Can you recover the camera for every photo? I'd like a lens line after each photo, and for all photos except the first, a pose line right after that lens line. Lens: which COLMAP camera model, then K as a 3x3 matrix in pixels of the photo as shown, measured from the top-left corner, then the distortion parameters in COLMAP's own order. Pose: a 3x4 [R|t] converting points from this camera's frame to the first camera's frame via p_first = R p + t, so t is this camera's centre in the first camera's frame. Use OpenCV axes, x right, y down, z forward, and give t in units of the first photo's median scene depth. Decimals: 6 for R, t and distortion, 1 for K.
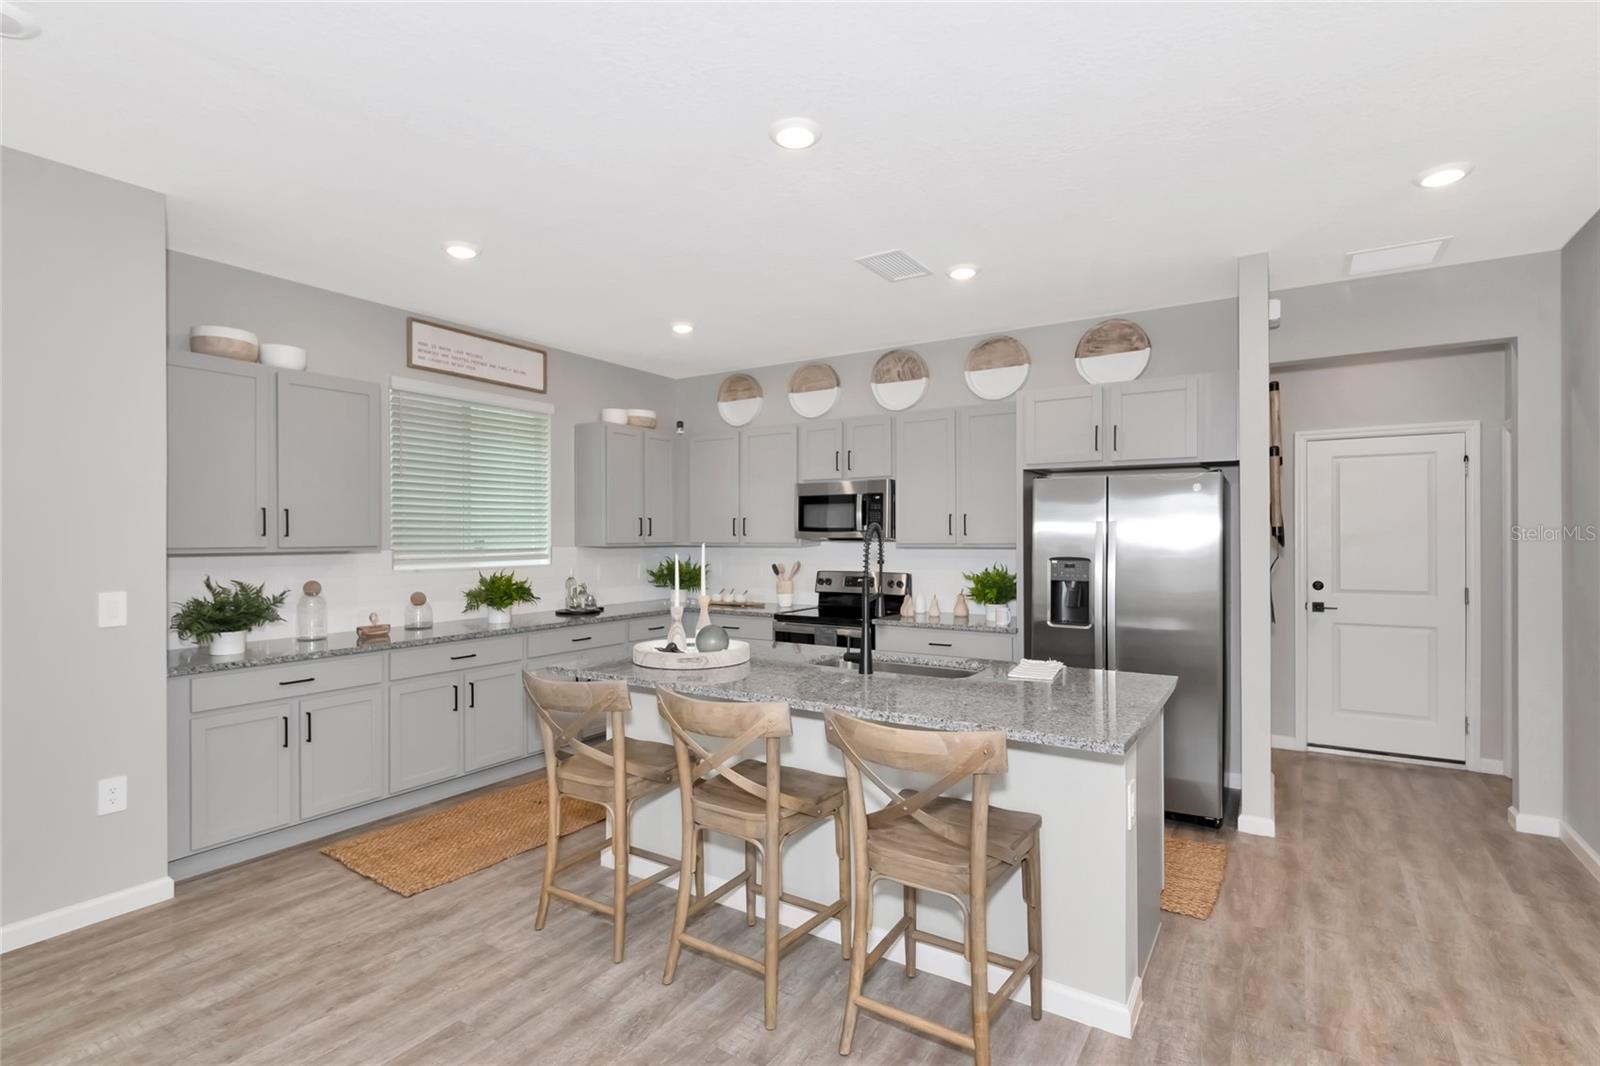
lens RADIAL K [[755.3, 0, 800.0], [0, 755.3, 533.0], [0, 0, 1]] dist [-0.000325, -0.000317]
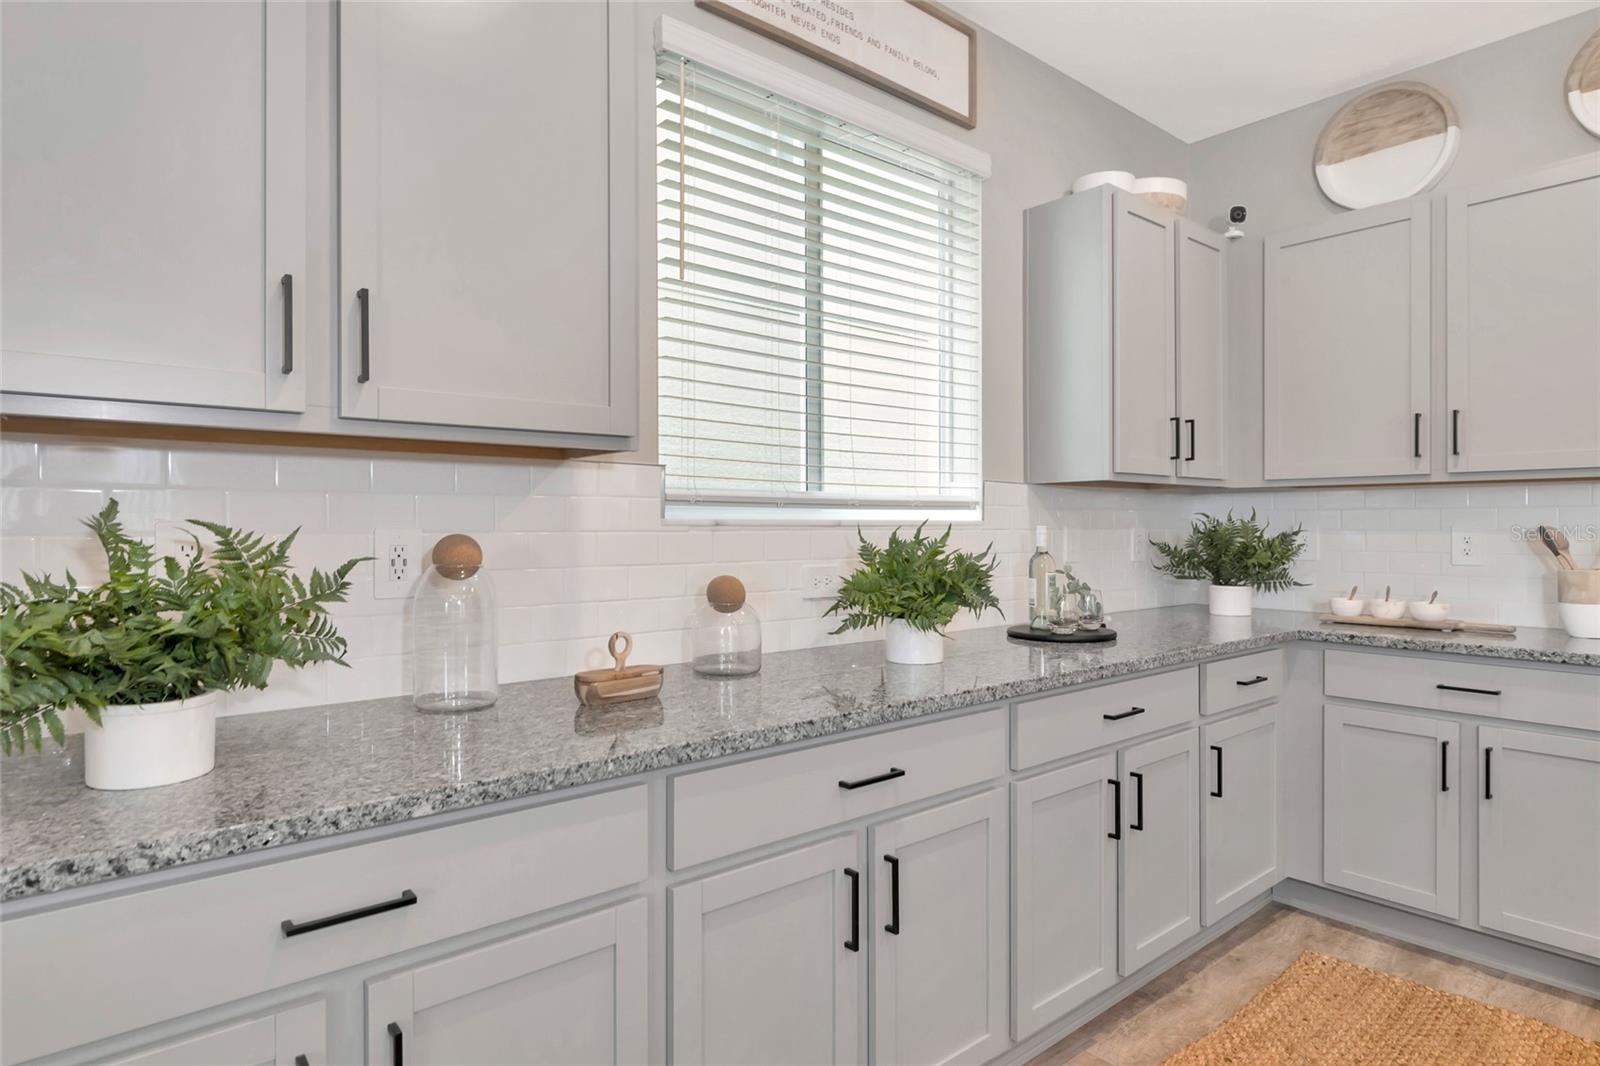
lens RADIAL K [[897.9, 0, 842.1], [0, 897.9, 520.9], [0, 0, 1]] dist [-0.000459, 0.000387]
pose [[0.964280, 0.002350, -0.264873, -0.328684], [-0.002459, 0.999997, -0.000079, 0.050154], [0.264872, 0.000727, 0.964283, 0.580479]]
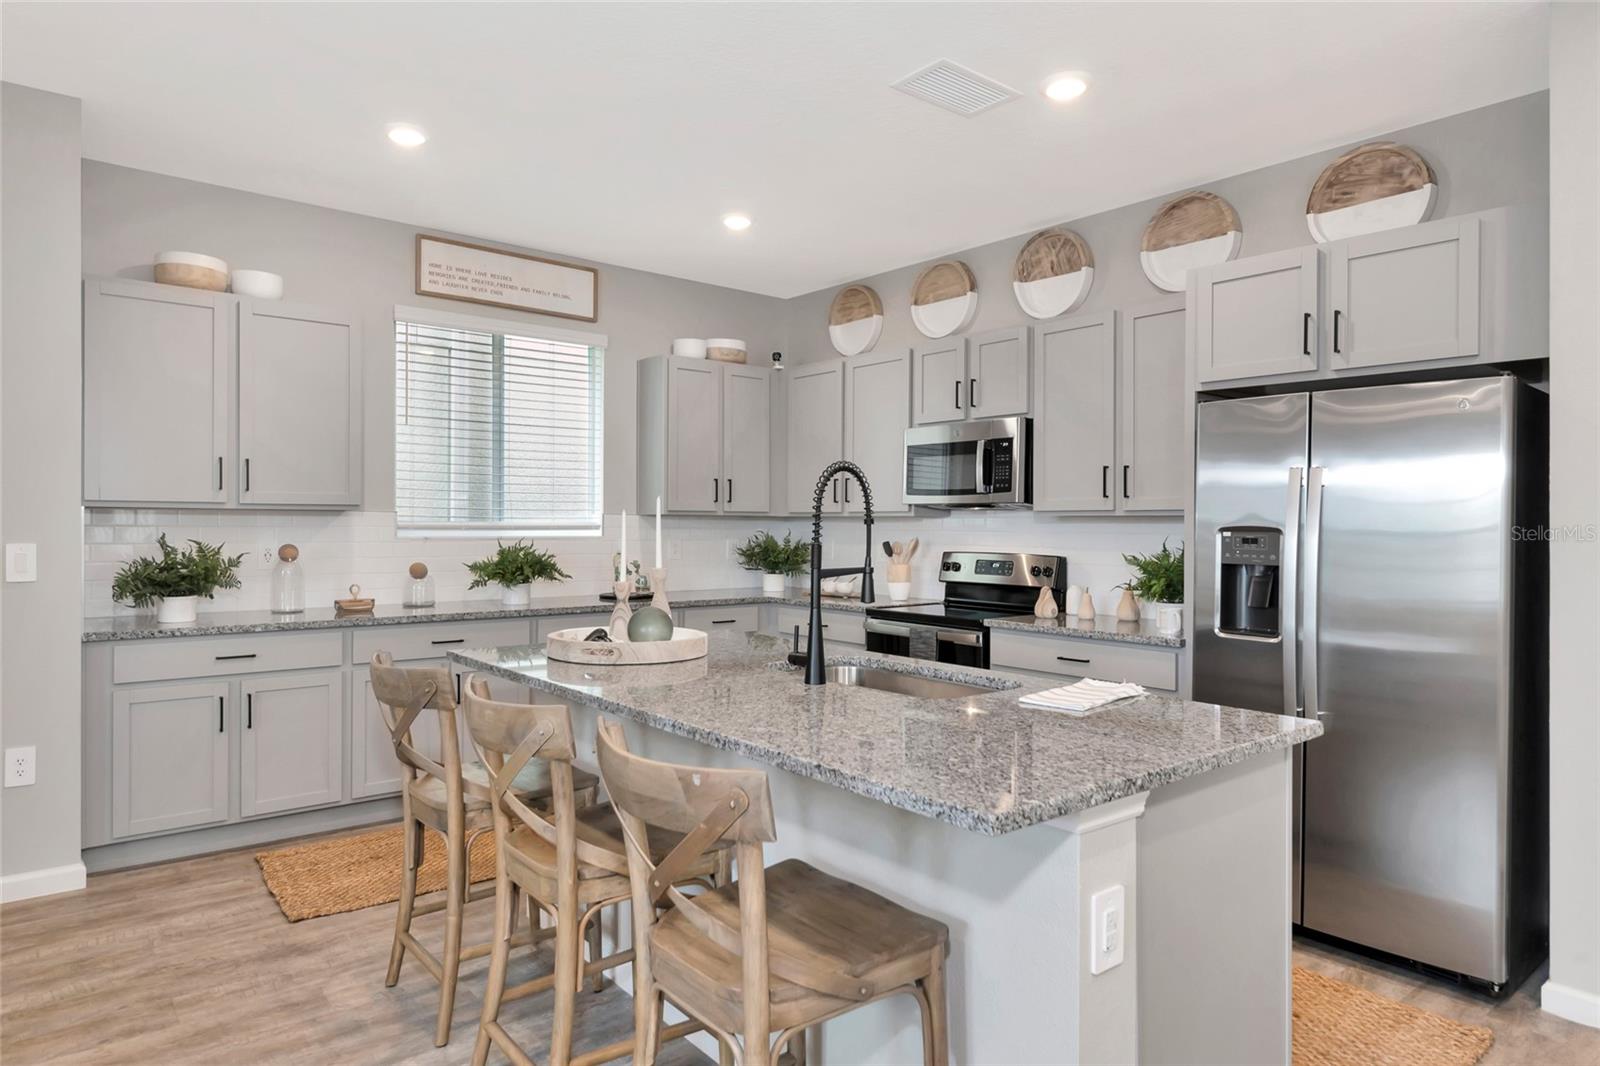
lens RADIAL K [[960.4, 0, 803.1], [0, 960.4, 527.5], [0, 0, 1]] dist [-0.002257, 0.001804]
pose [[0.953276, 0.011779, -0.301870, 0.216054], [-0.009470, 0.999914, 0.009110, 0.025424], [0.301951, -0.005825, 0.953306, 0.117940]]
